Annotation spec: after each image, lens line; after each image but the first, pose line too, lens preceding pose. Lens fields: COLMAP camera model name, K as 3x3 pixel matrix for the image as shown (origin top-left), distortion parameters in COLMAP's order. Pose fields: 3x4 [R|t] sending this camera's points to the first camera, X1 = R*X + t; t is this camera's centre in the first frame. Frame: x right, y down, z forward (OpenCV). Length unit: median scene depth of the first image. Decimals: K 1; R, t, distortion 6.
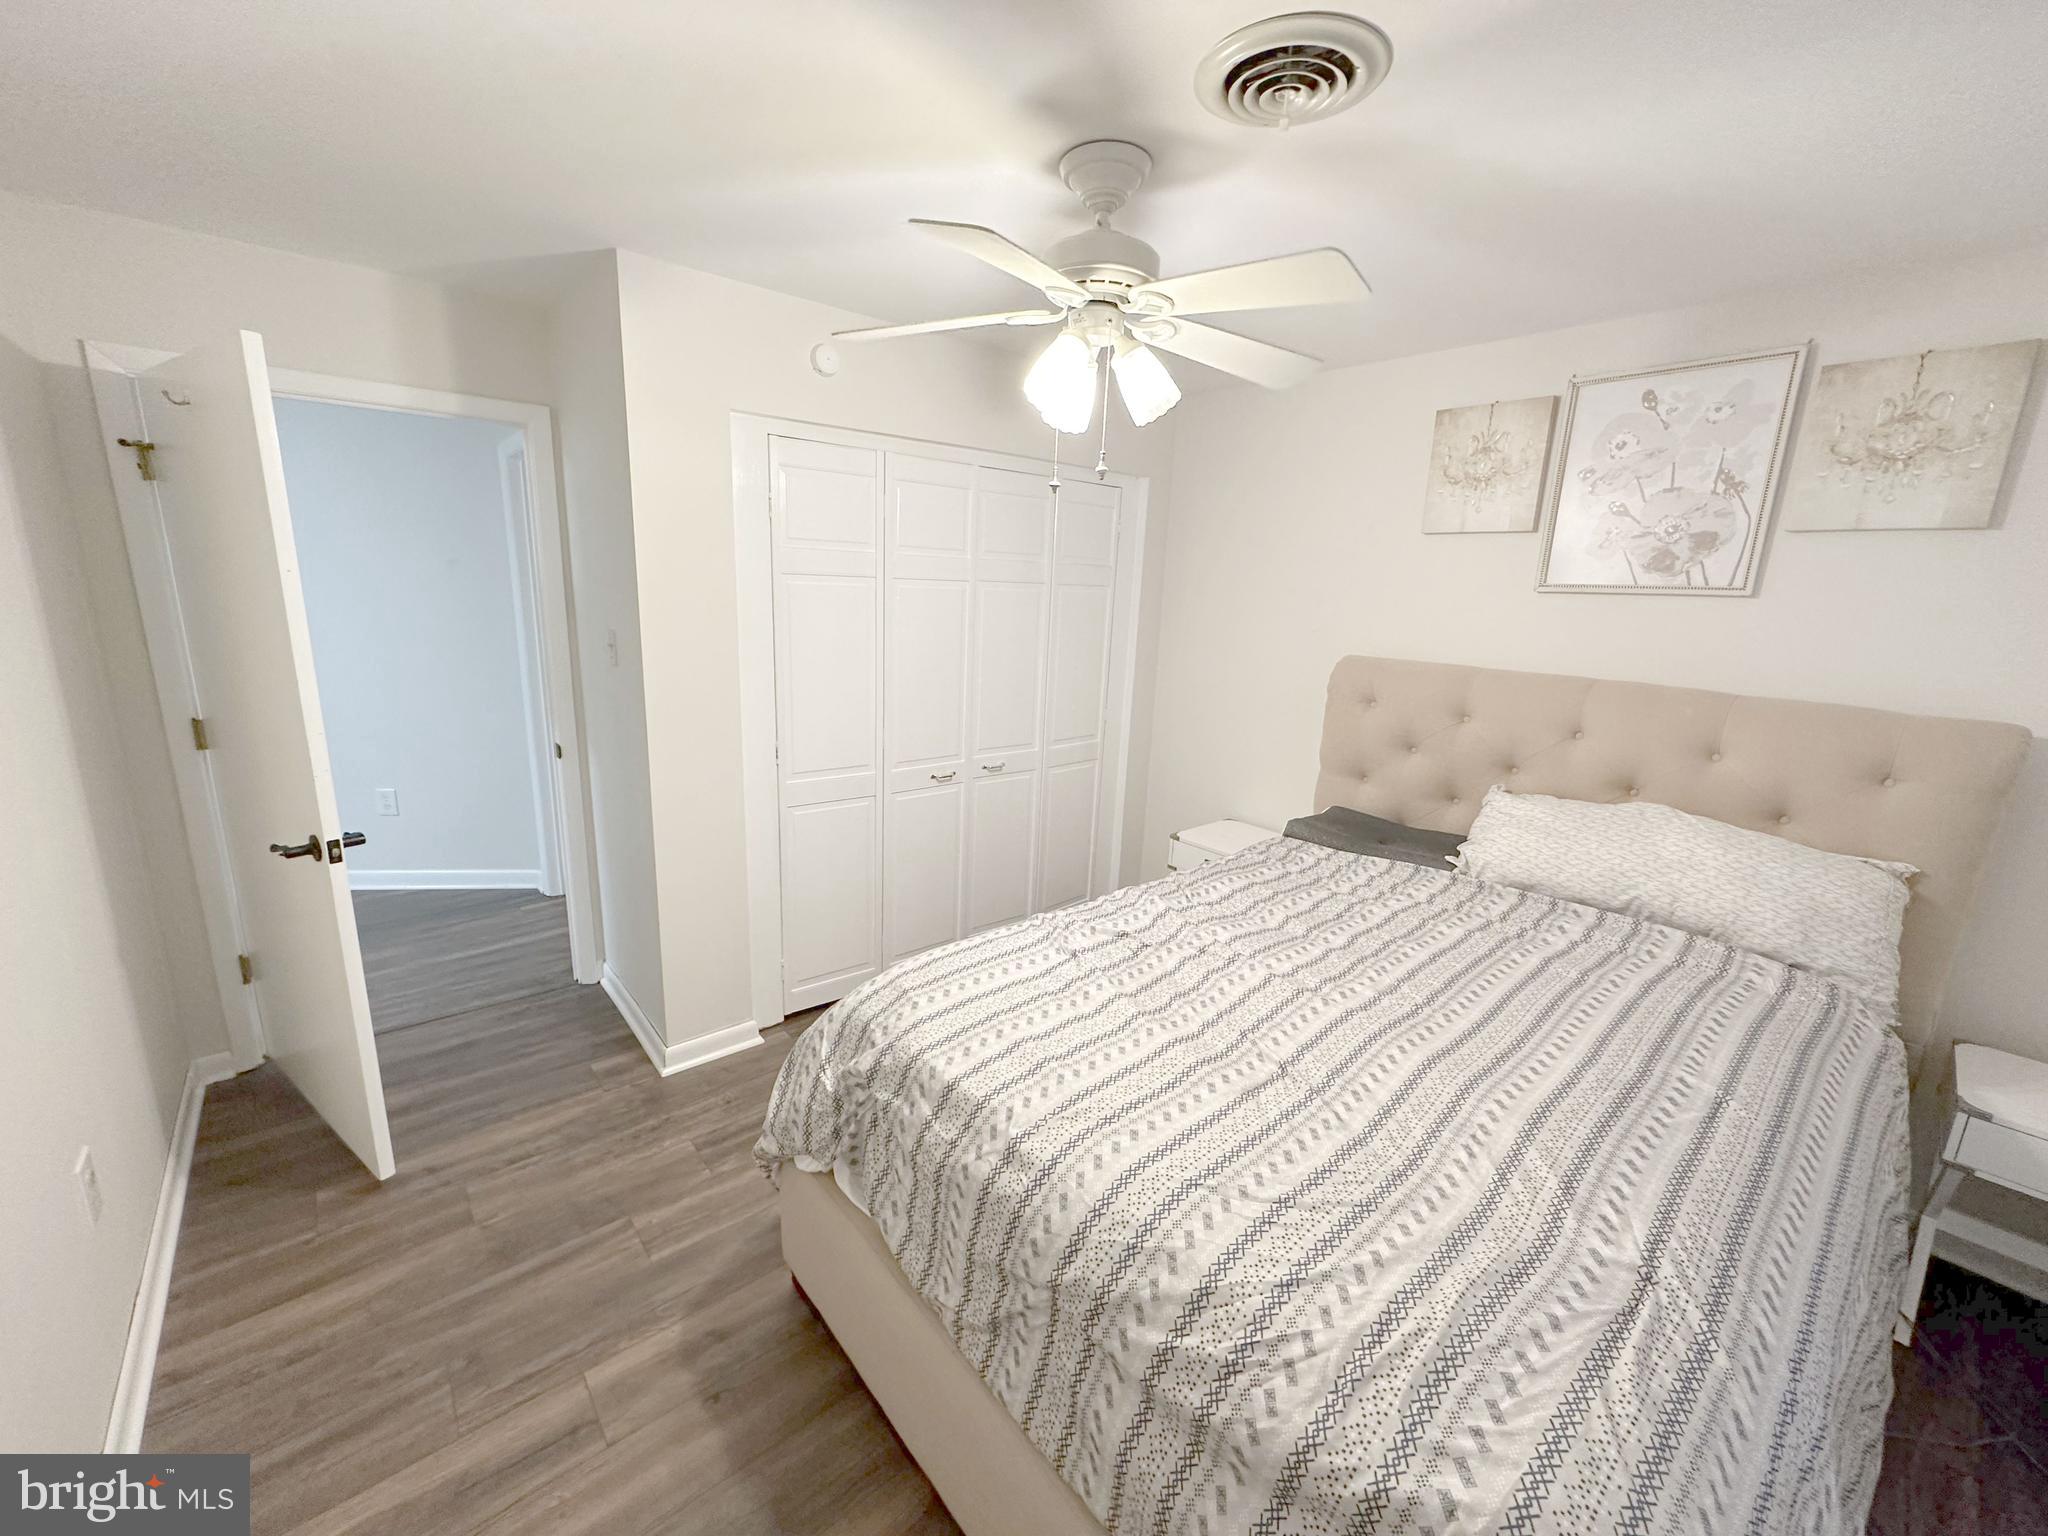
lens RADIAL K [[816.1, 0, 1024.0], [0, 816.1, 768.0], [0, 0, 1]] dist [0.002049, -0.000036]
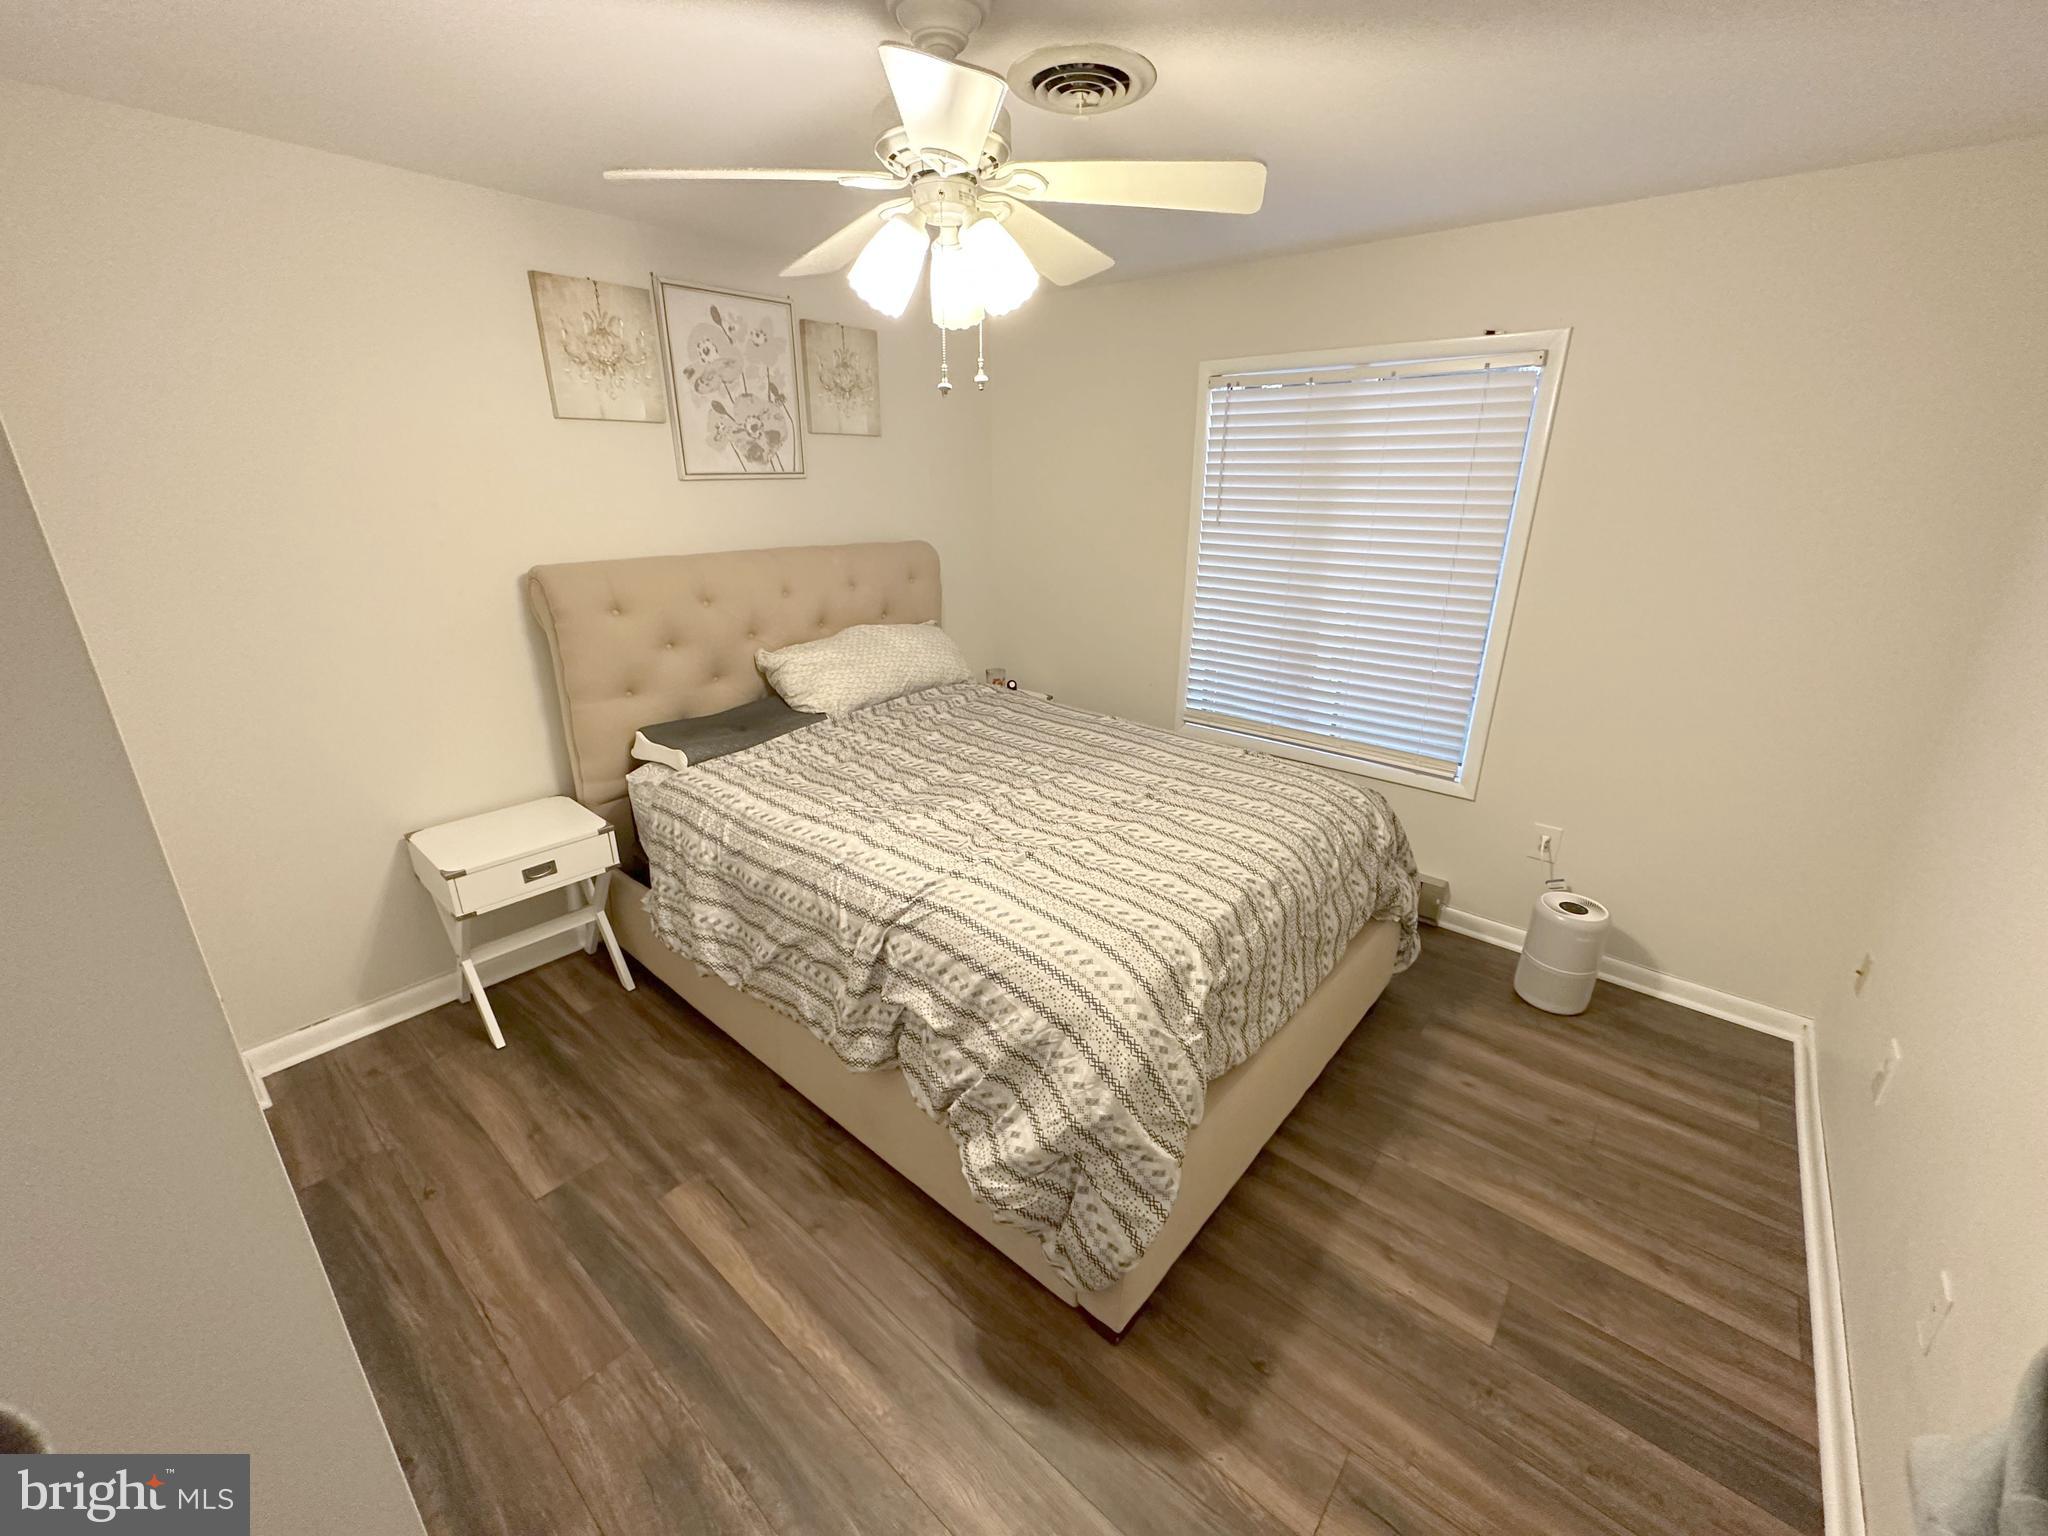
lens RADIAL K [[806.3, 0, 1024.0], [0, 806.3, 768.0], [0, 0, 1]] dist [-0.000573, -0.000044]
pose [[-0.147686, -0.371518, 0.916604, -0.671804], [0.214745, 0.892612, 0.396394, -0.227102], [-0.965439, 0.255378, -0.052045, 0.800738]]
